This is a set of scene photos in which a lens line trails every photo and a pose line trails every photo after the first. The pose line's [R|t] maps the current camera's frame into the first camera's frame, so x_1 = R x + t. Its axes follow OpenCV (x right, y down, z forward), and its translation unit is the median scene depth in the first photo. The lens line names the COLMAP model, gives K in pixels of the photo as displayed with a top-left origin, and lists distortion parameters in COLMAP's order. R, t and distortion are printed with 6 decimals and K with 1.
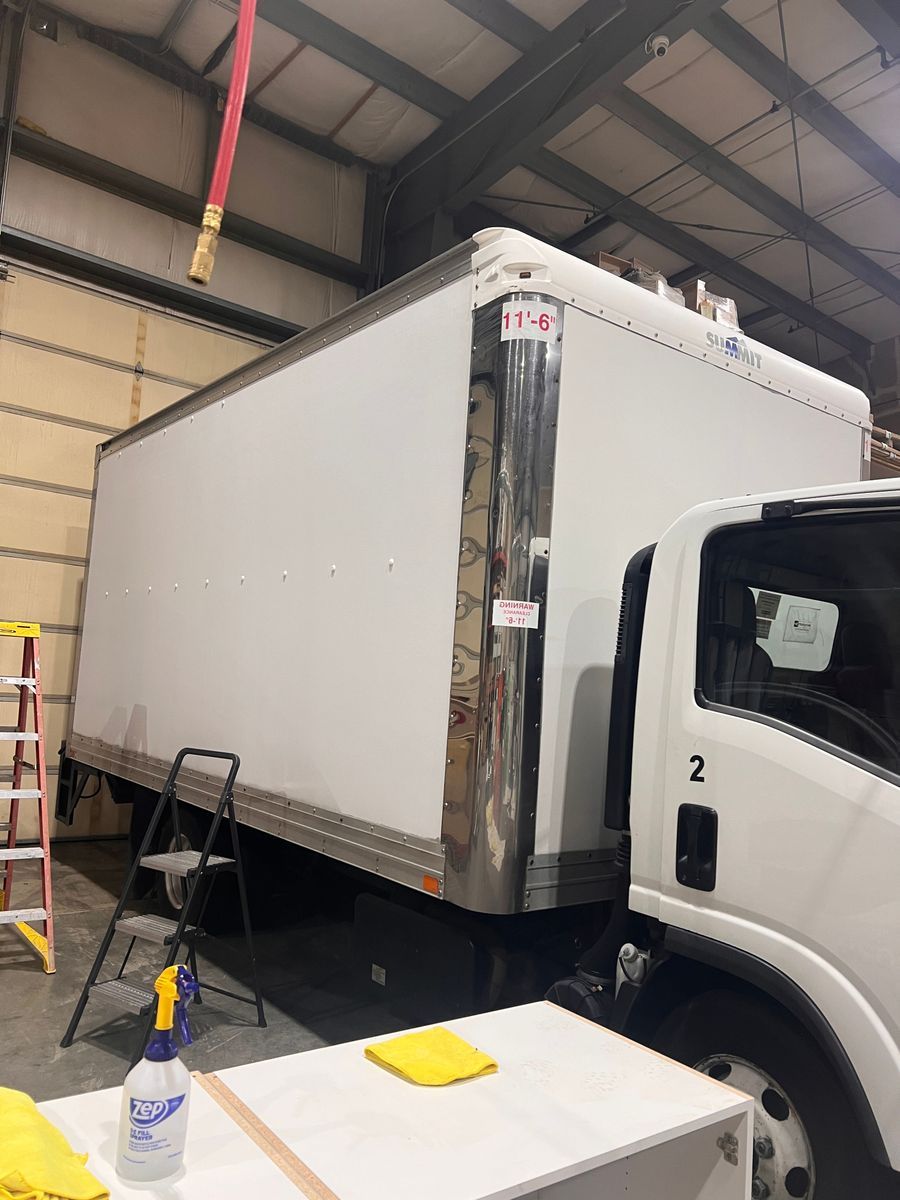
lens RADIAL K [[898.0, 0, 450.0], [0, 898.0, 600.0], [0, 0, 1]] dist [0.052912, -0.051280]
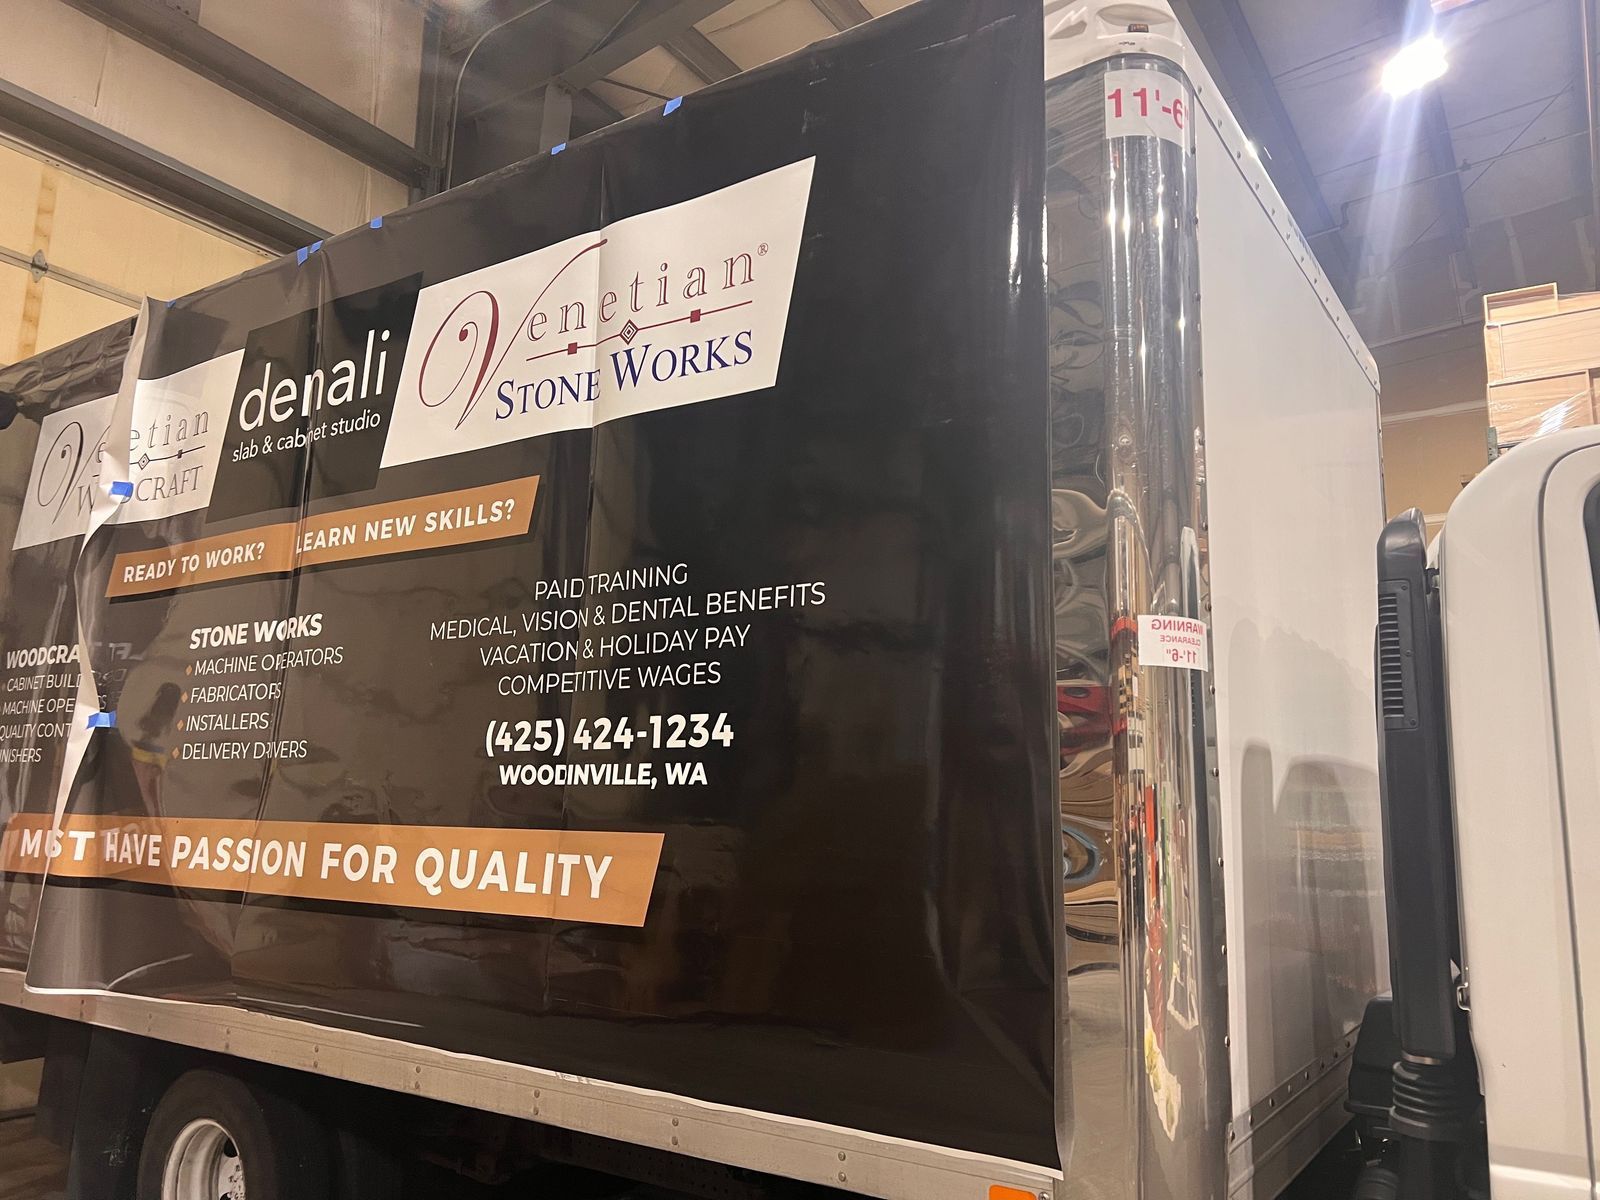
lens RADIAL K [[1197.3, 0, 814.8], [0, 1197.3, 591.8], [0, 0, 1]] dist [0.052912, -0.051280]
pose [[0.948958, 0.012641, 0.315148, -0.325920], [0.010948, 0.997274, -0.072970, 0.032576], [-0.315211, 0.072696, 0.946233, 0.385095]]
